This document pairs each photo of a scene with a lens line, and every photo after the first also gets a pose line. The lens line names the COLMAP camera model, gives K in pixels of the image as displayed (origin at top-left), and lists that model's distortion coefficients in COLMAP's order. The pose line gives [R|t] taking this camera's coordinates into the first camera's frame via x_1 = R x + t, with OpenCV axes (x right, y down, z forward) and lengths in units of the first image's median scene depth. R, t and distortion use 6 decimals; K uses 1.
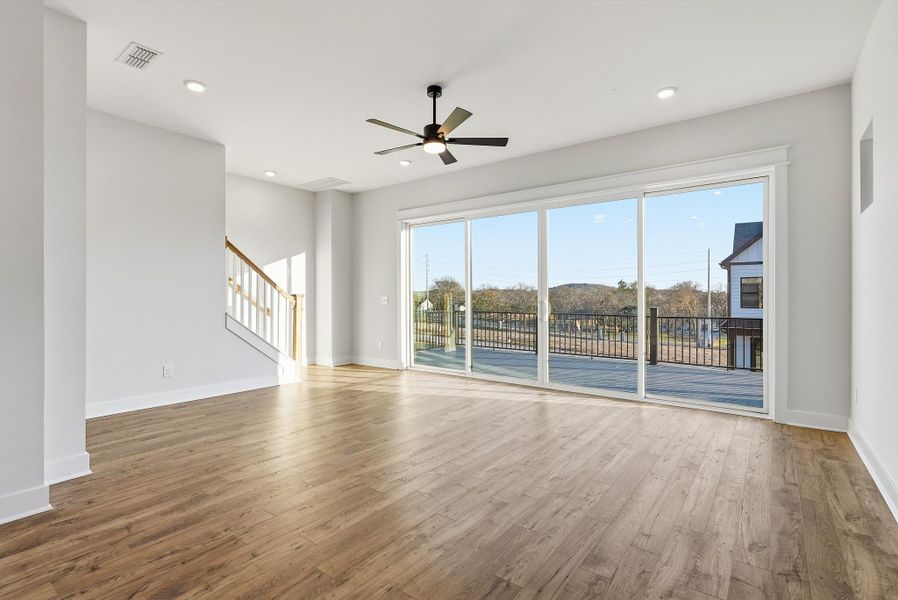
lens RADIAL K [[428.8, 0, 452.8], [0, 428.8, 297.1], [0, 0, 1]] dist [0.000926, 0.004879]
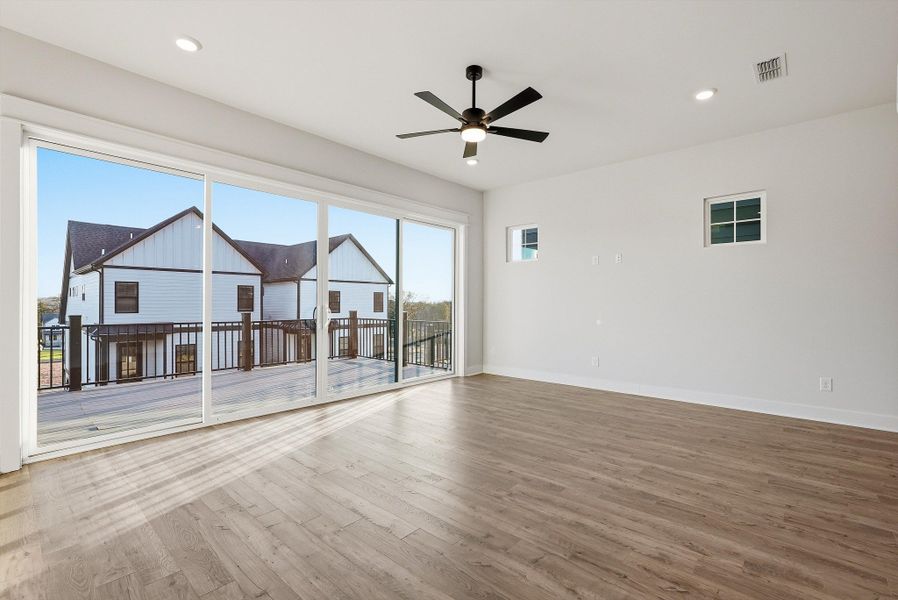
lens RADIAL K [[399.6, 0, 453.9], [0, 399.6, 301.4], [0, 0, 1]] dist [-0.012665, 0.006205]
pose [[0.070881, 0.007081, 0.997460, -0.785927], [-0.004222, 0.999968, -0.006798, 0.005682], [-0.997476, -0.003729, 0.070909, 0.880844]]
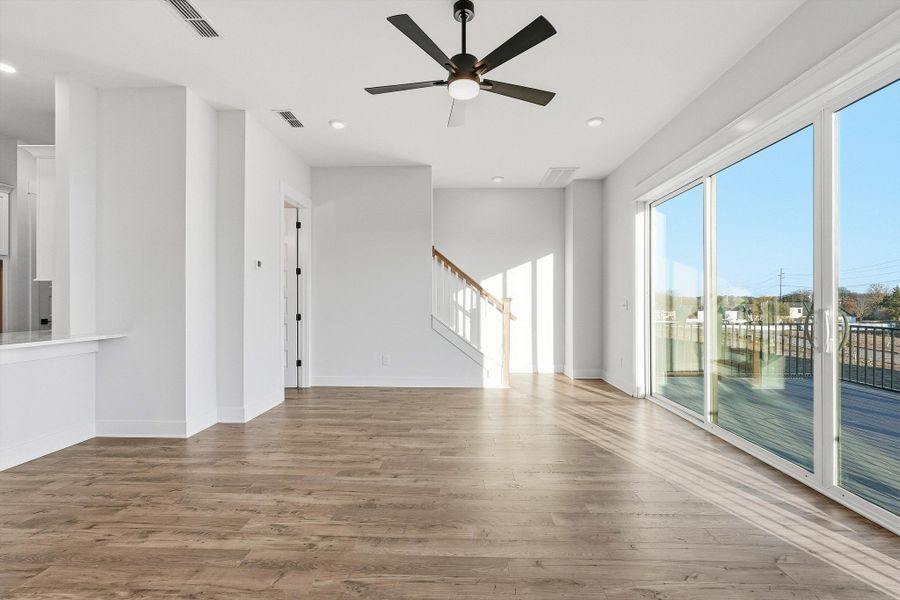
lens RADIAL K [[400.5, 0, 452.7], [0, 400.5, 300.3], [0, 0, 1]] dist [-0.012665, 0.006205]
pose [[0.574110, -0.001309, -0.818777, 0.438024], [-0.001536, 0.999995, -0.002676, 0.002086], [0.818777, 0.002793, 0.574105, 0.545435]]
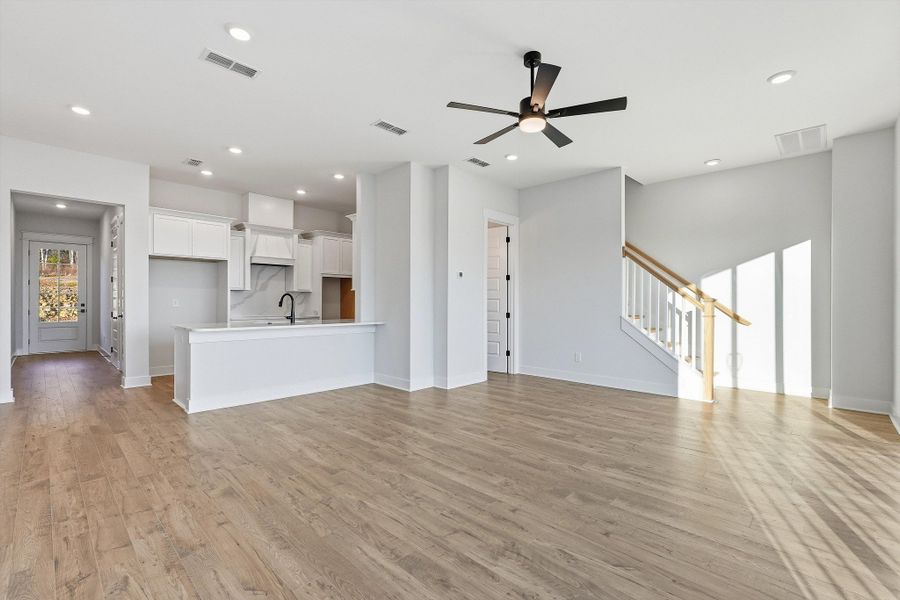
lens RADIAL K [[400.5, 0, 450.9], [0, 400.5, 300.9], [0, 0, 1]] dist [-0.012665, 0.006205]
pose [[-0.122205, -0.003929, -0.992497, 0.681890], [-0.004077, 0.999986, -0.003456, 0.003189], [0.992496, 0.003624, -0.122220, 0.842519]]
